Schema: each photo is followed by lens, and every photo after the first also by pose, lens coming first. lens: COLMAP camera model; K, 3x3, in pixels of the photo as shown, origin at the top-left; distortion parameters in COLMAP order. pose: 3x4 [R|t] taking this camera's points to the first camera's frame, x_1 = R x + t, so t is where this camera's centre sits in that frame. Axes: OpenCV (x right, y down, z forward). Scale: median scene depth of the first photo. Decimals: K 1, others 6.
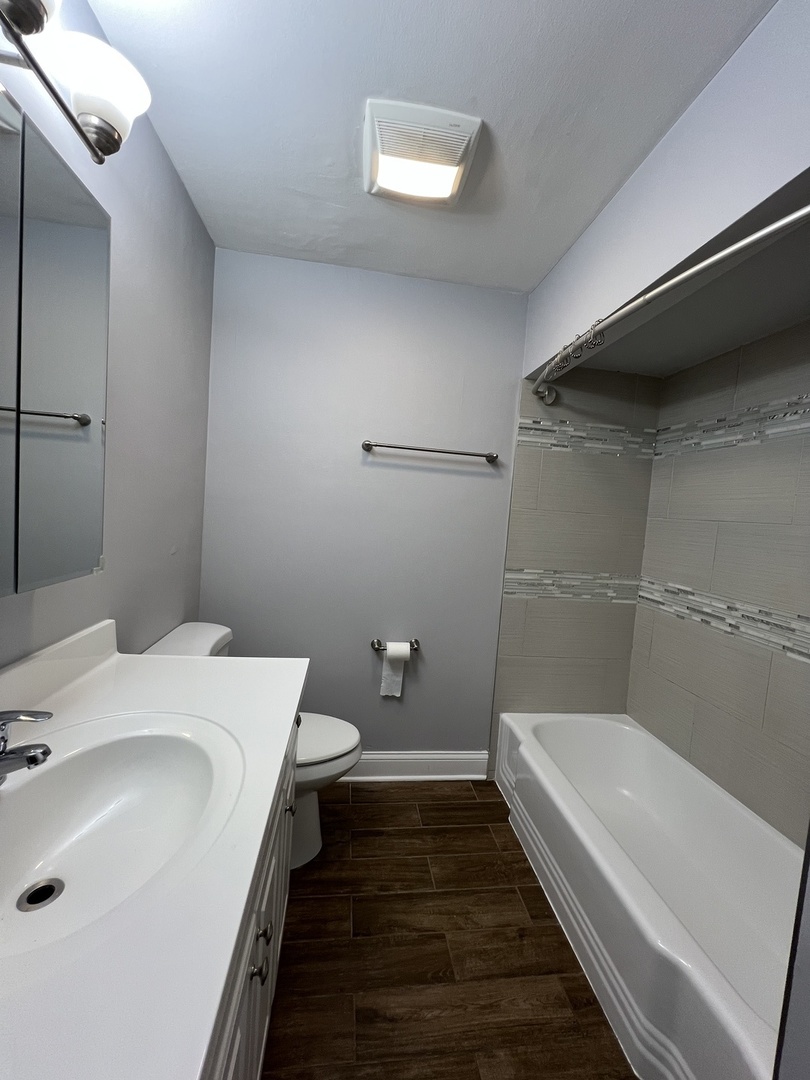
lens RADIAL K [[433.8, 0, 406.6], [0, 433.8, 538.1], [0, 0, 1]] dist [-0.002816, 0.001227]
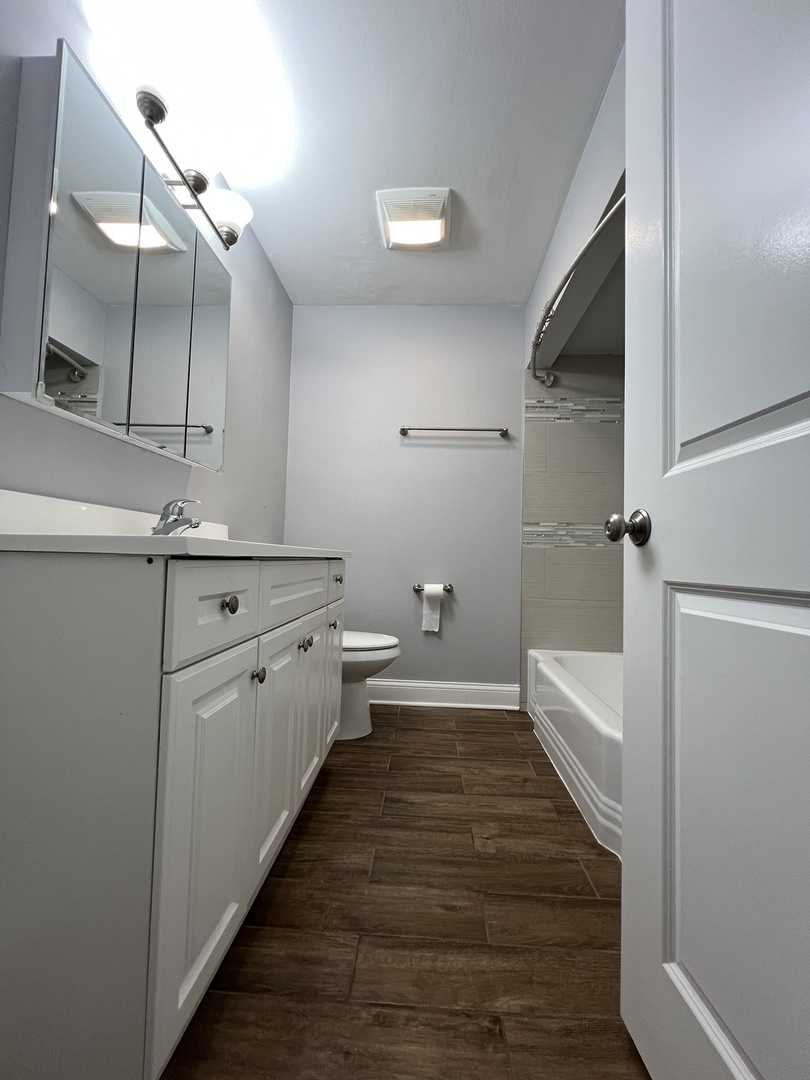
lens RADIAL K [[433.8, 0, 407.0], [0, 433.8, 539.4], [0, 0, 1]] dist [-0.002816, 0.001227]
pose [[0.981692, -0.054959, -0.182376, 0.170482], [0.032305, 0.991638, -0.124940, 0.332908], [0.187717, 0.116761, 0.975259, -0.279401]]
